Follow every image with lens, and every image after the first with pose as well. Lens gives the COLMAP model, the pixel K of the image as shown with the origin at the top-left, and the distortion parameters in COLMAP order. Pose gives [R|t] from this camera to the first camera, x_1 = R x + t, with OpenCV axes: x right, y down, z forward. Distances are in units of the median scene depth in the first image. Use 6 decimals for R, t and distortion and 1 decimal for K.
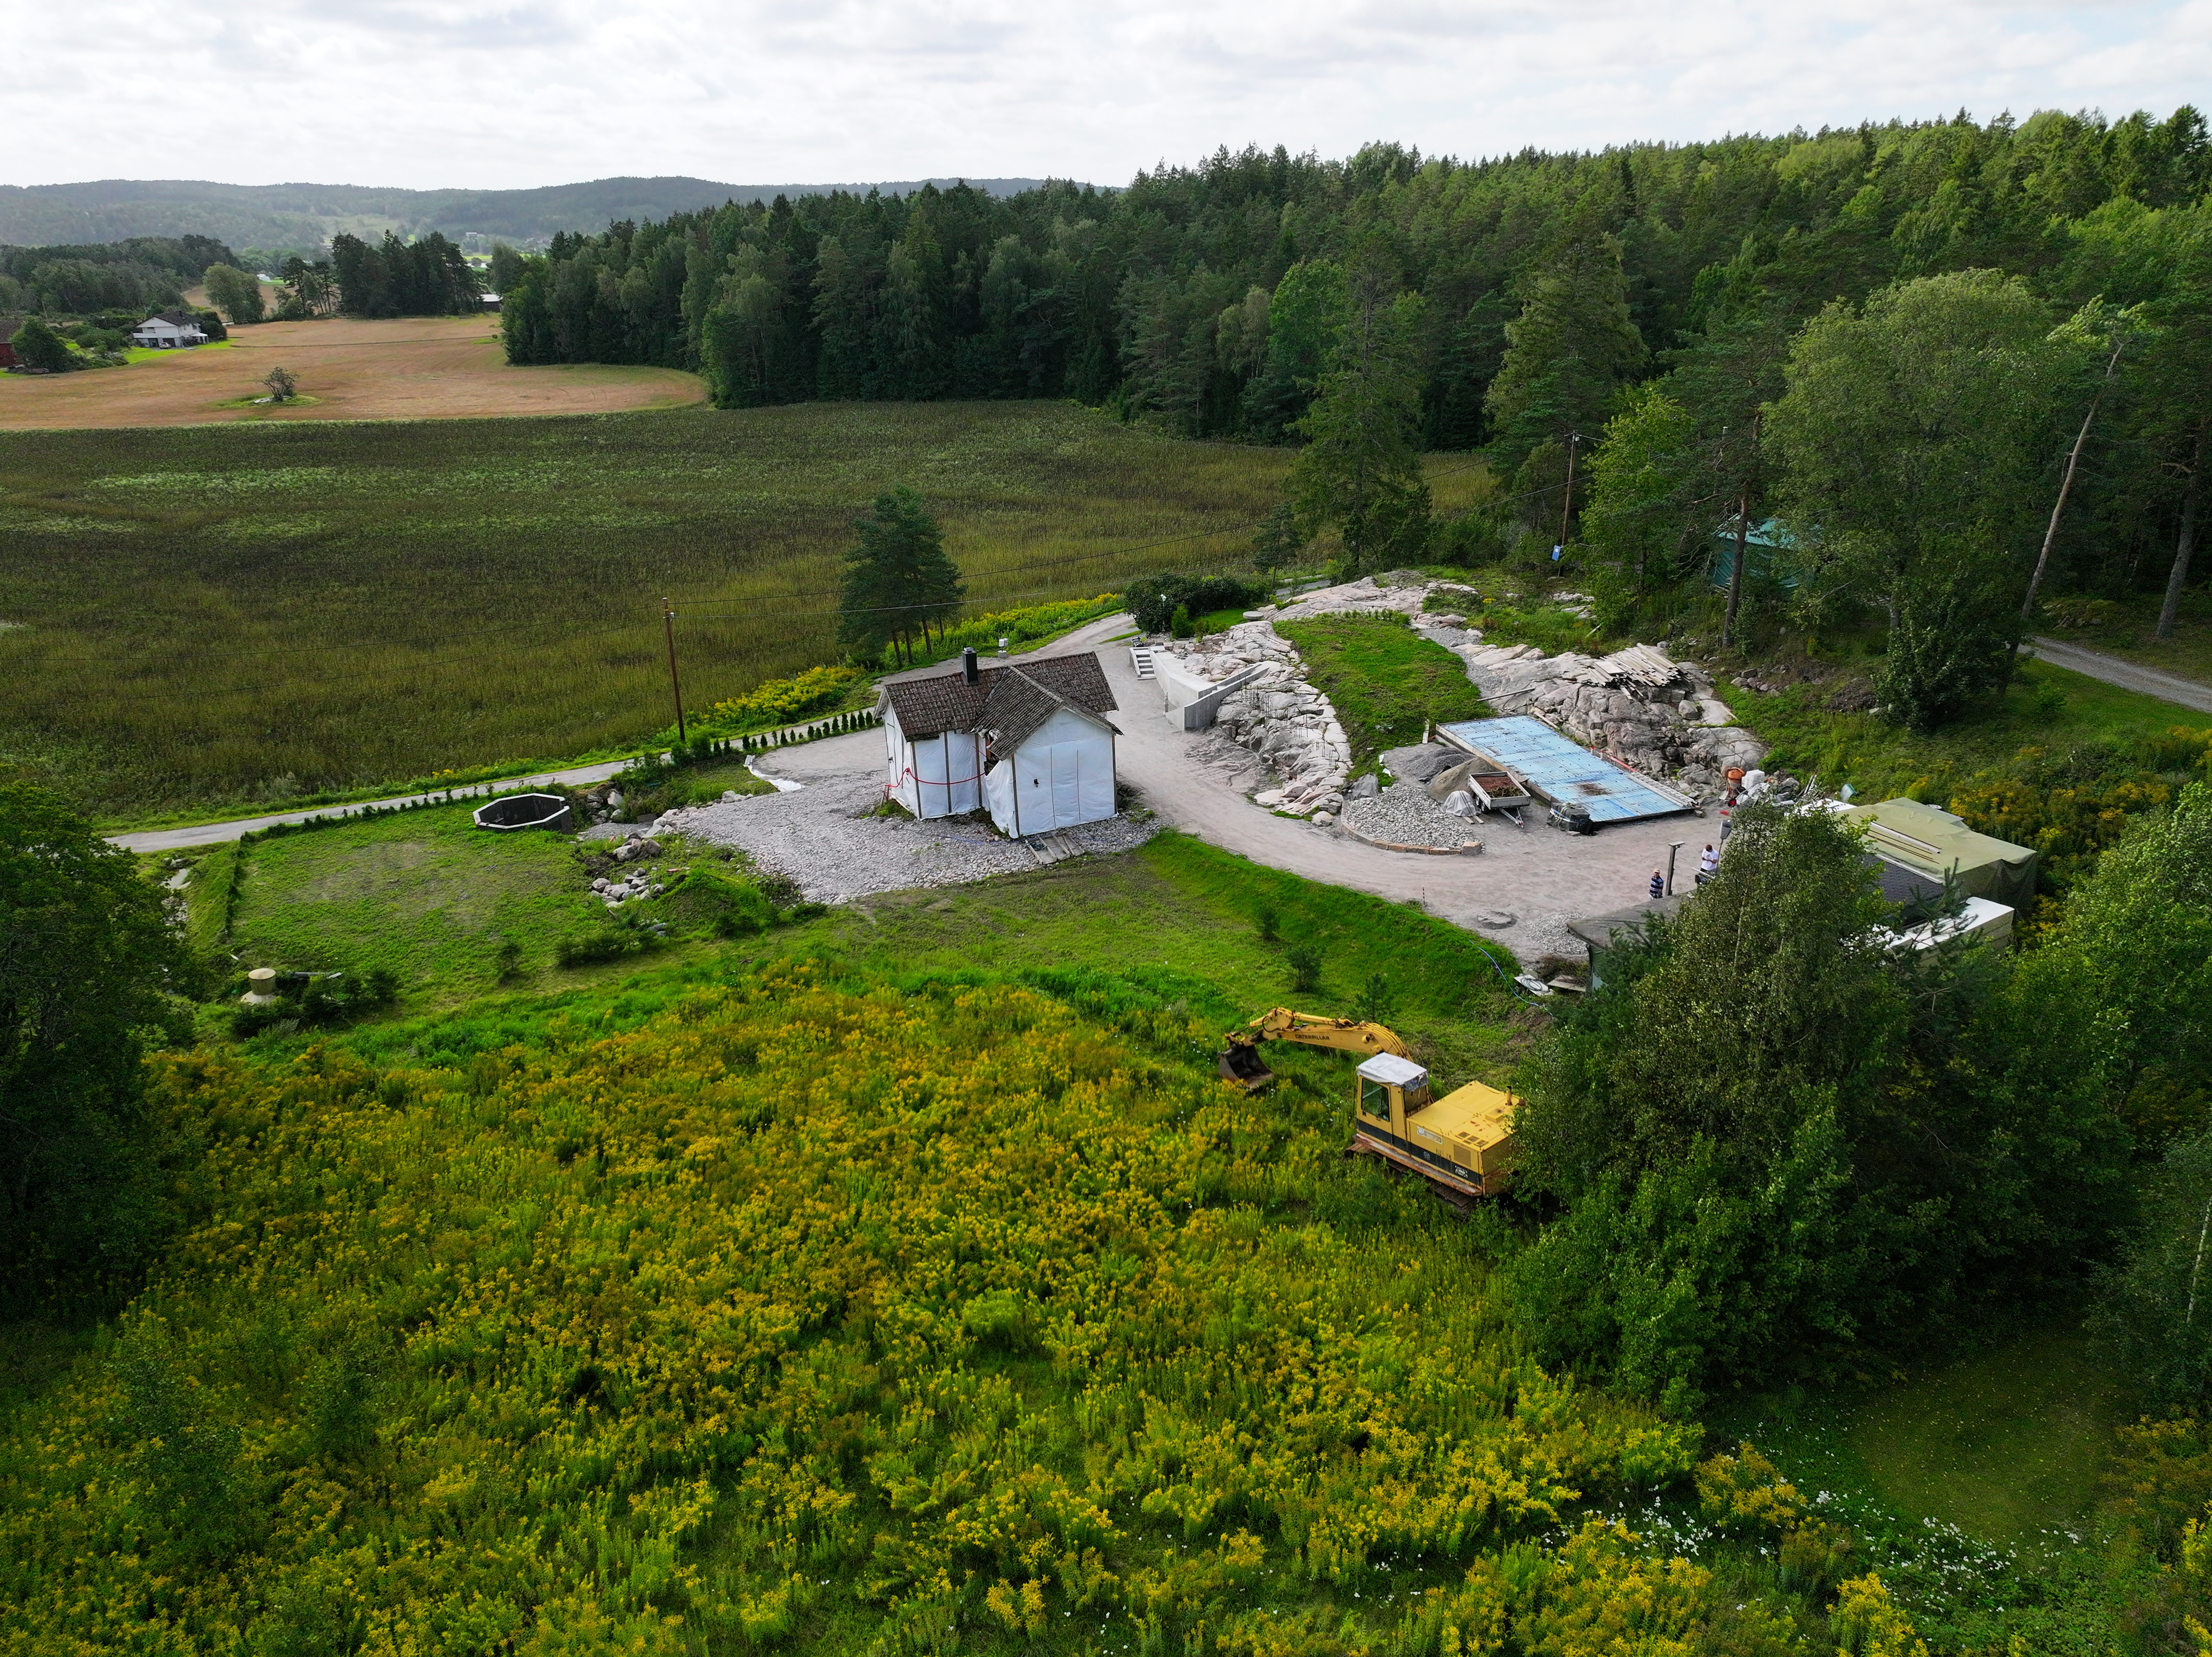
lens RADIAL K [[1548.3, 0, 1106.0], [0, 1548.3, 828.5], [0, 0, 1]] dist [-0.000978, 0.010881]
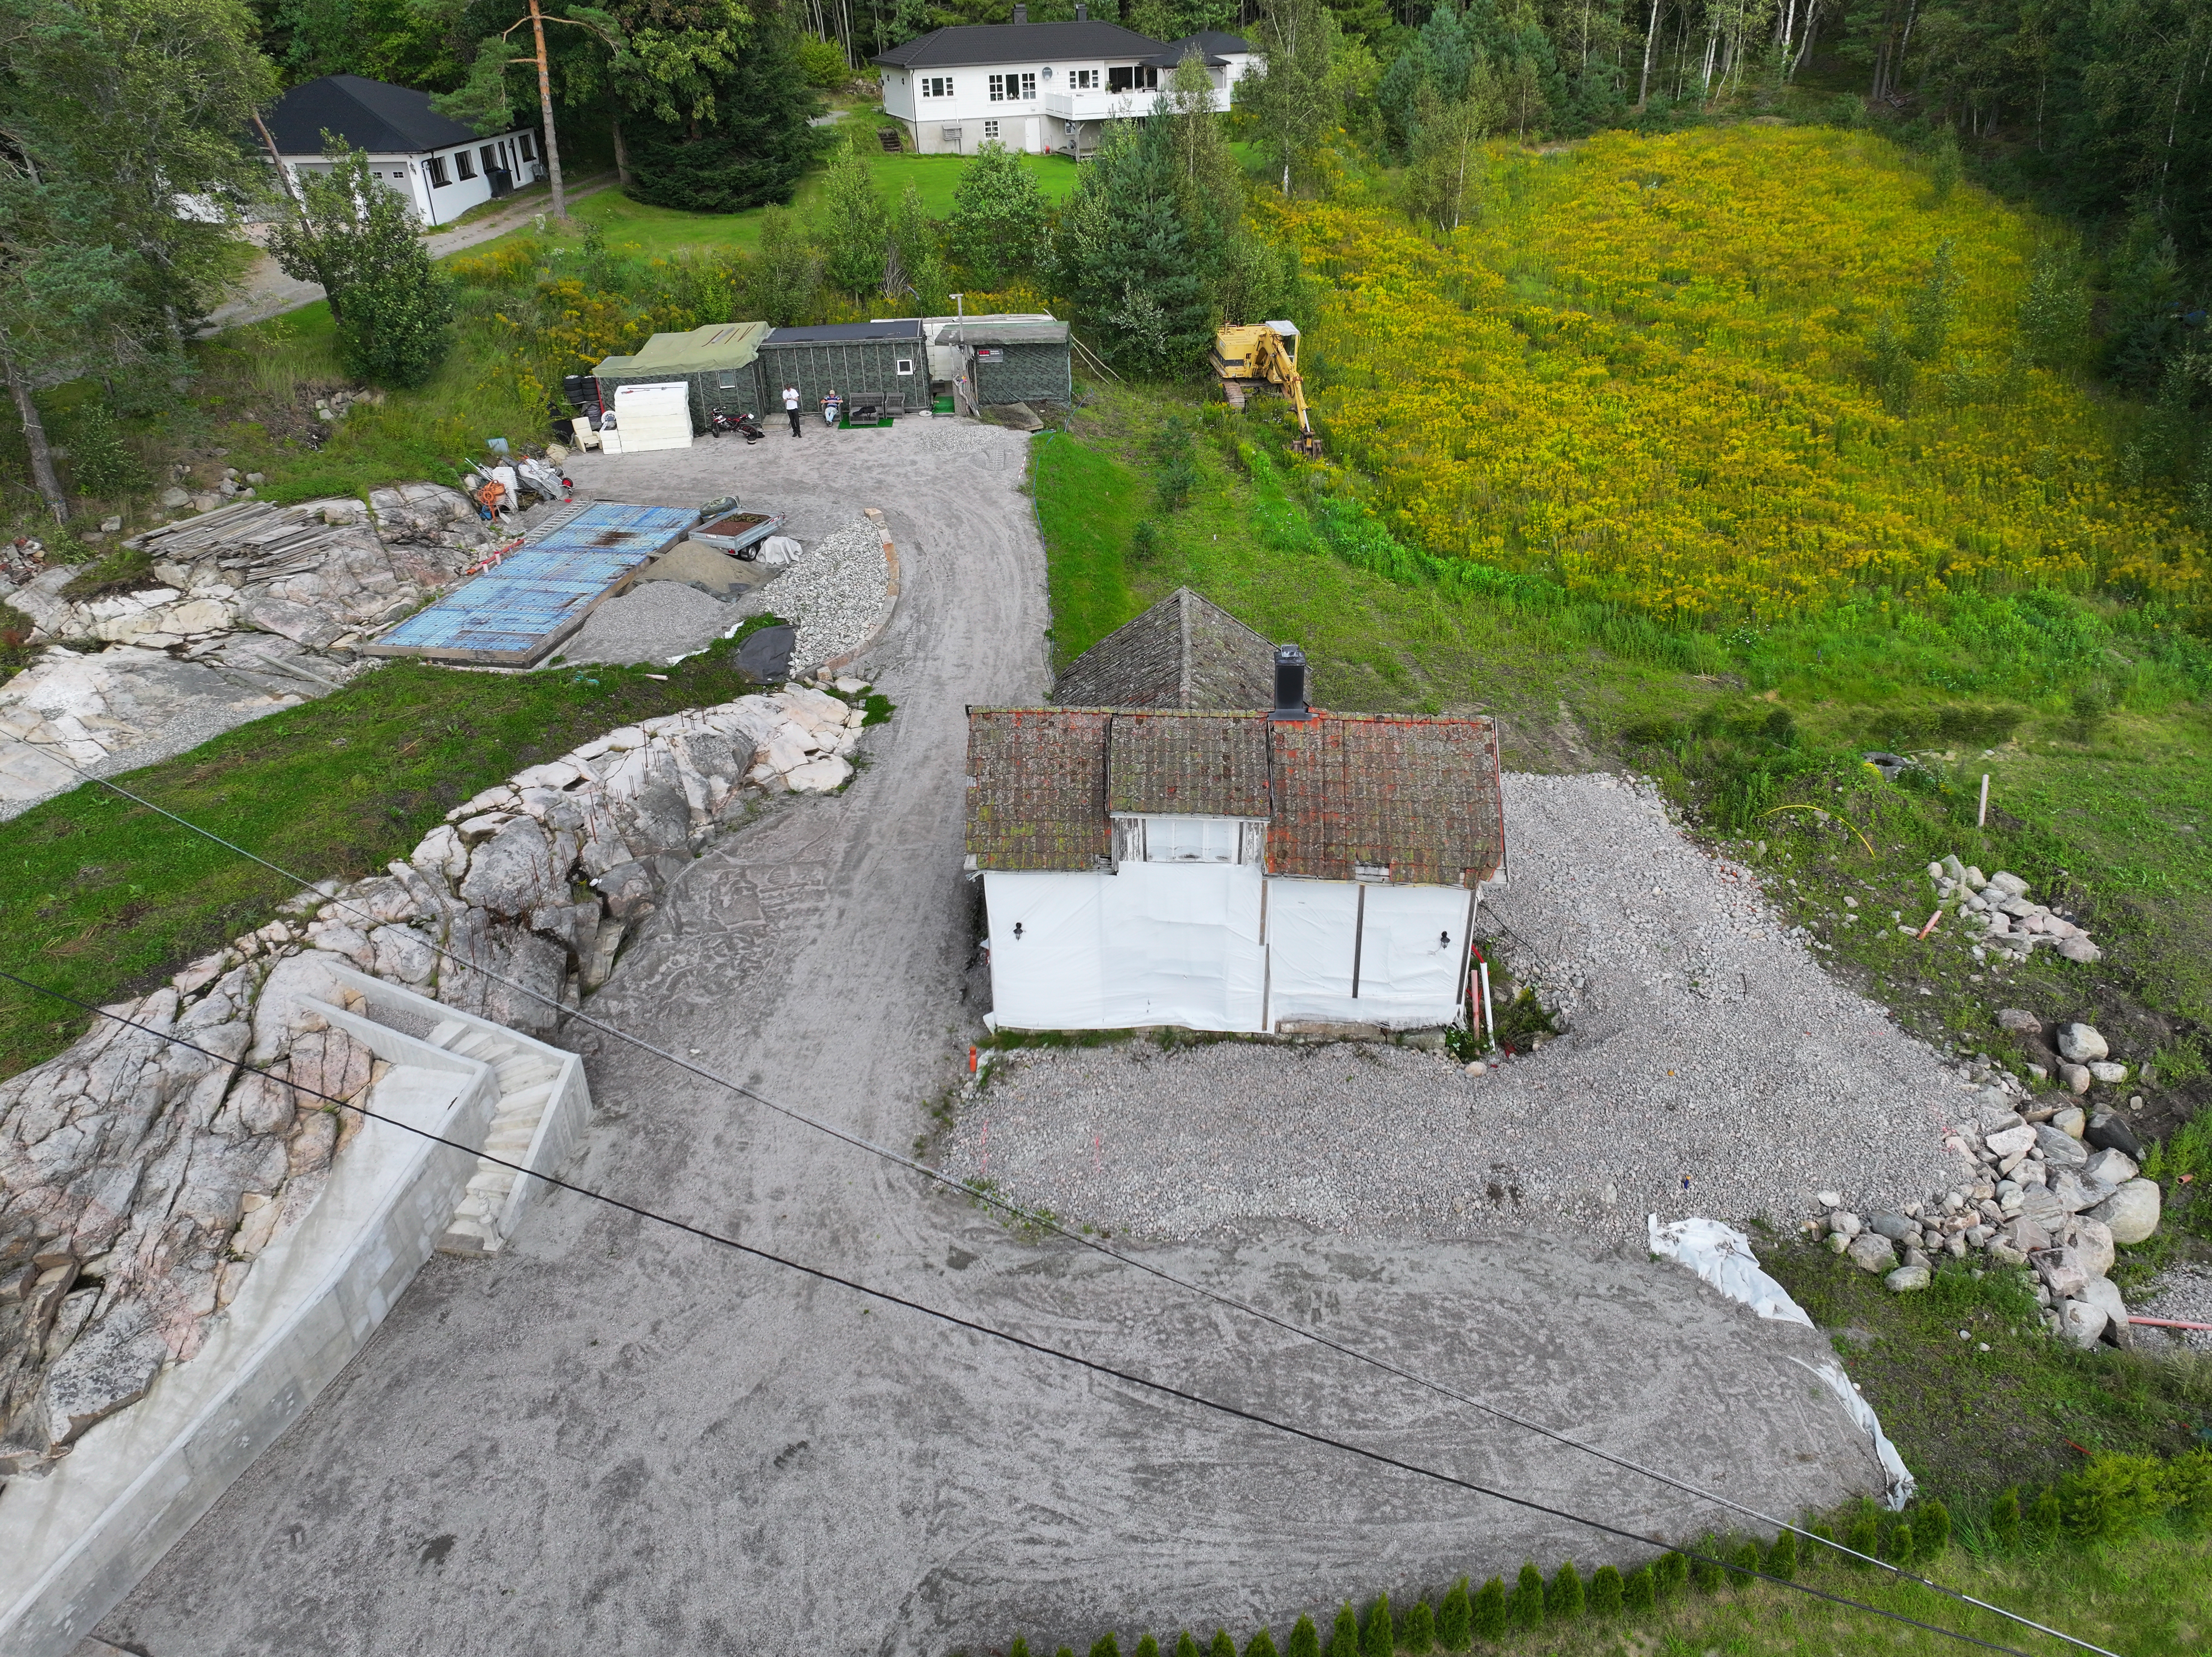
lens RADIAL K [[1548.3, 0, 1106.0], [0, 1548.3, 828.5], [0, 0, 1]] dist [-0.000978, 0.010881]
pose [[-0.897002, -0.177314, 0.404903, -0.224547], [0.203614, 0.647297, 0.734539, -0.406477], [-0.392337, 0.741327, -0.544523, 1.290562]]
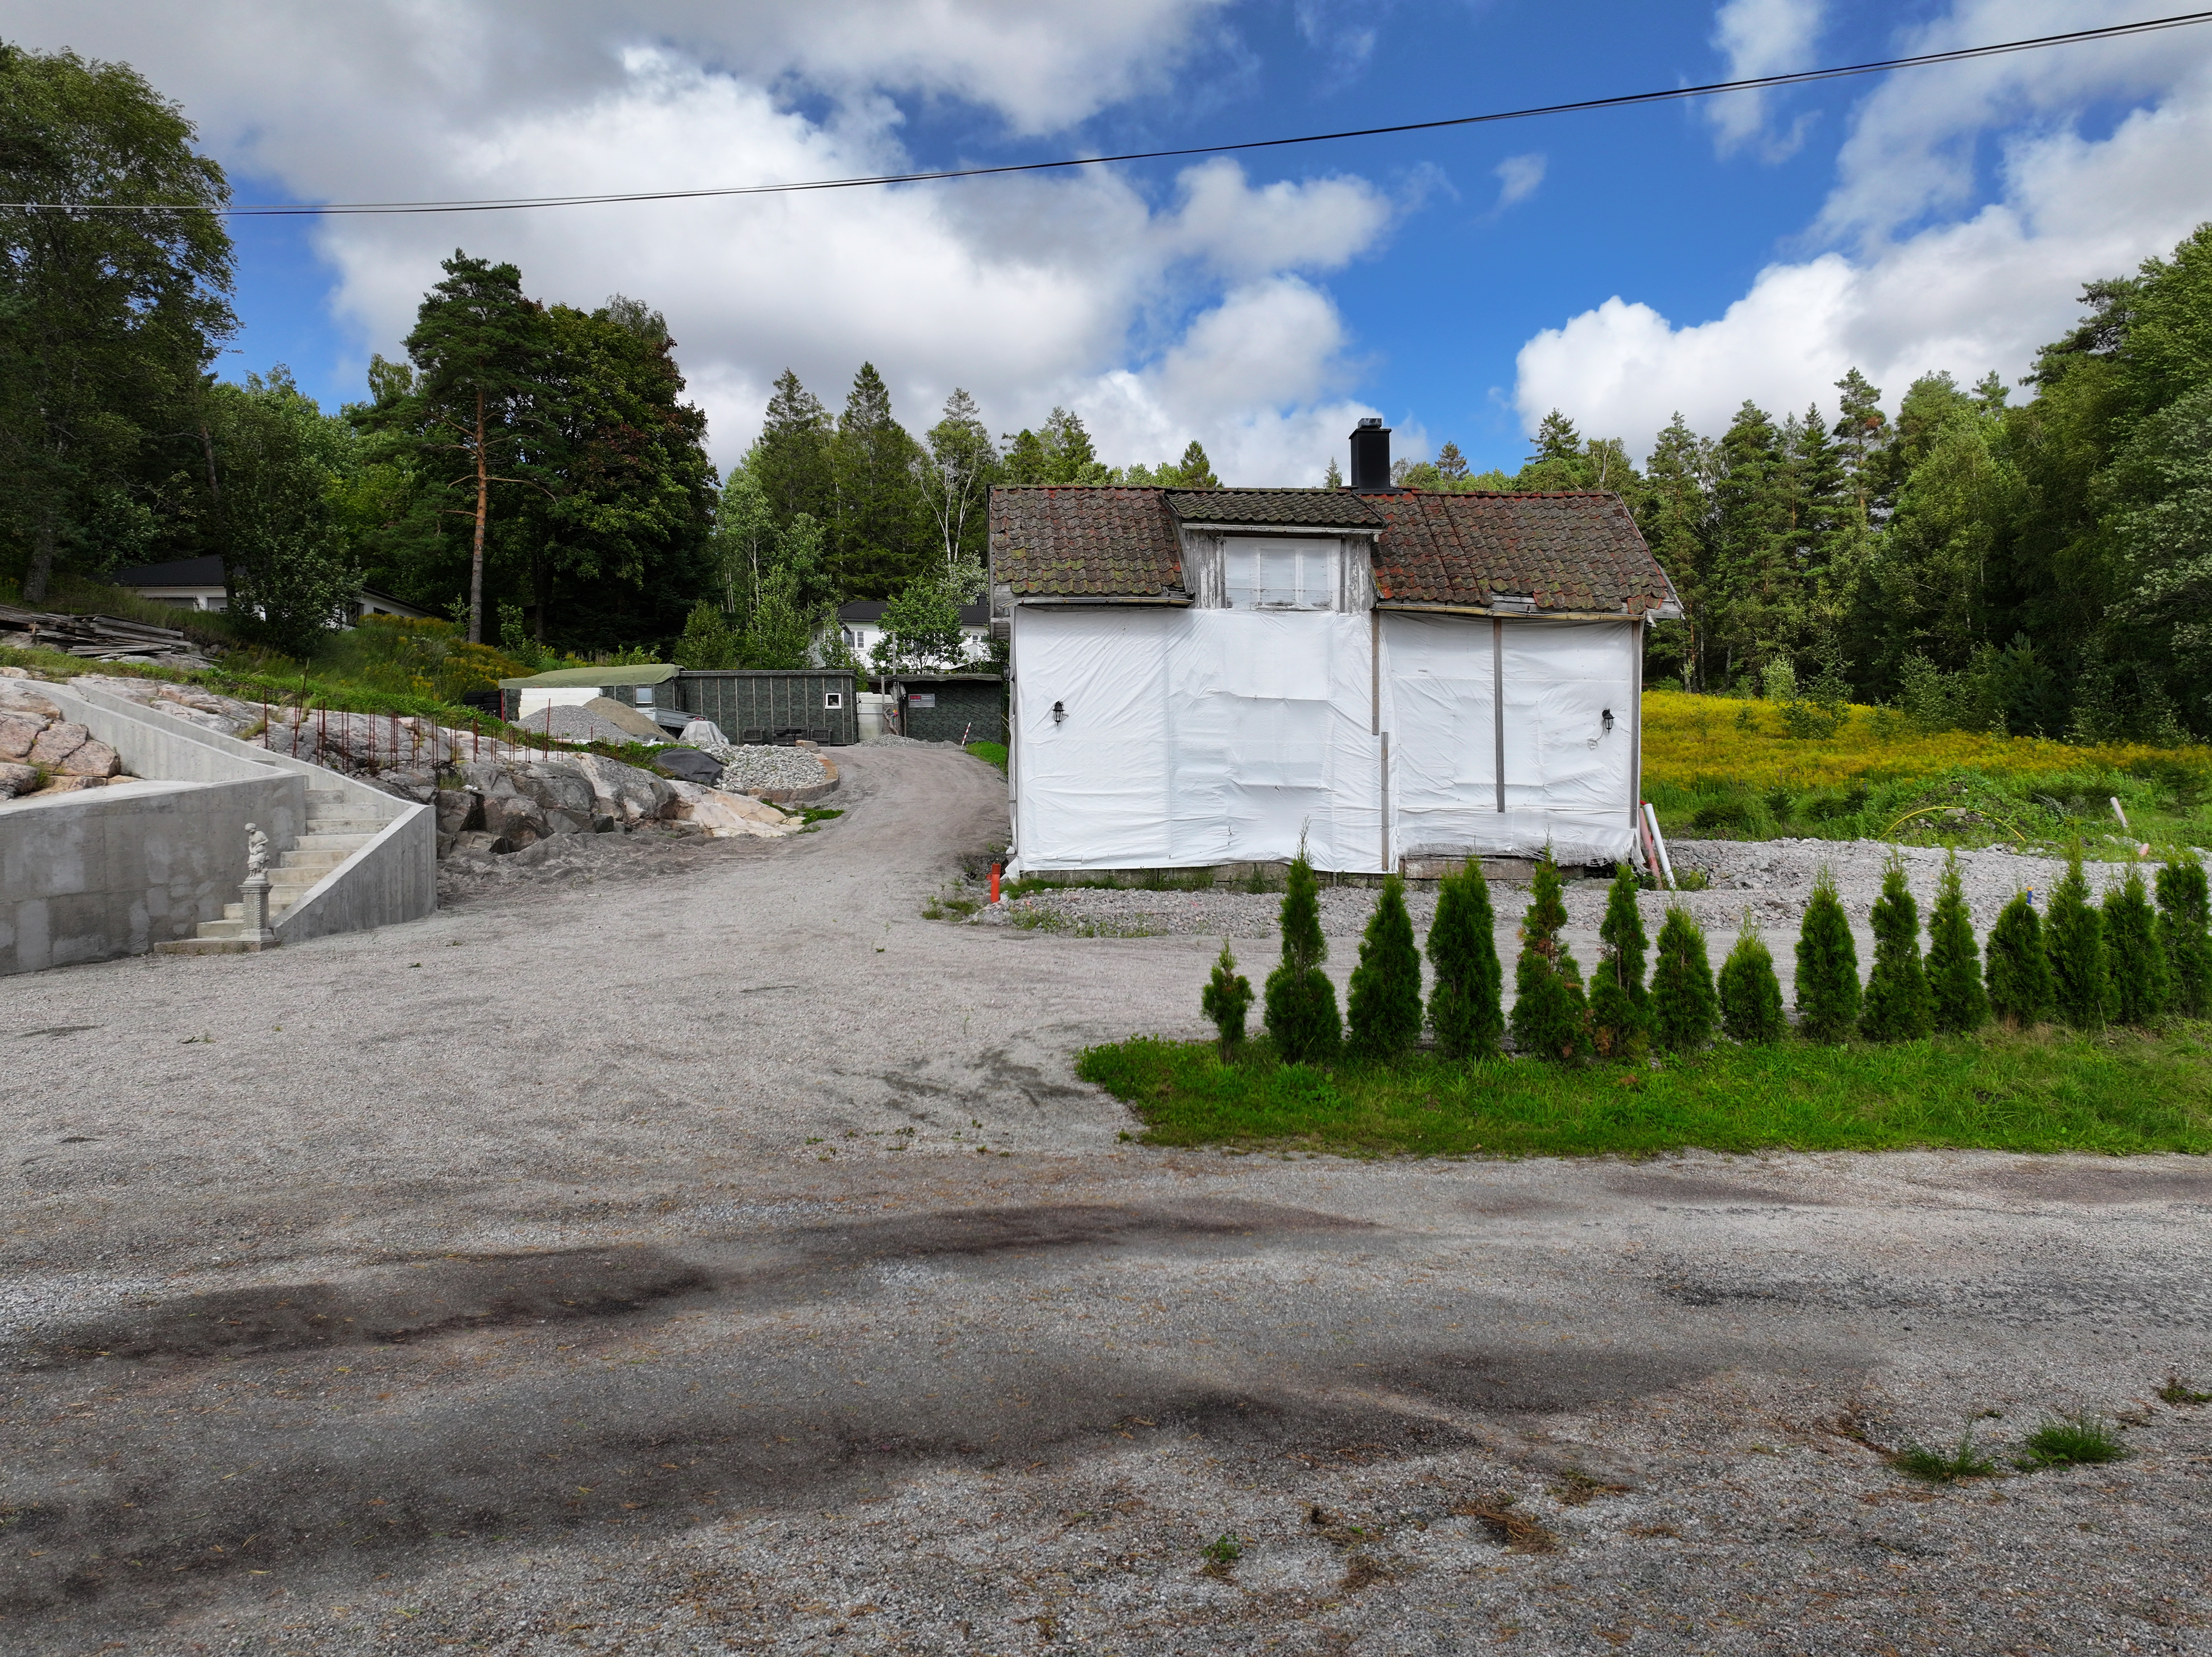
lens RADIAL K [[1547.8, 0, 1106.5], [0, 1547.8, 822.9], [0, 0, 1]] dist [0.006517, 0.001914]
pose [[-0.935362, 0.037766, 0.351670, -0.156291], [0.166894, 0.923759, 0.344697, -0.166085], [-0.311840, 0.381108, -0.870352, 1.375049]]
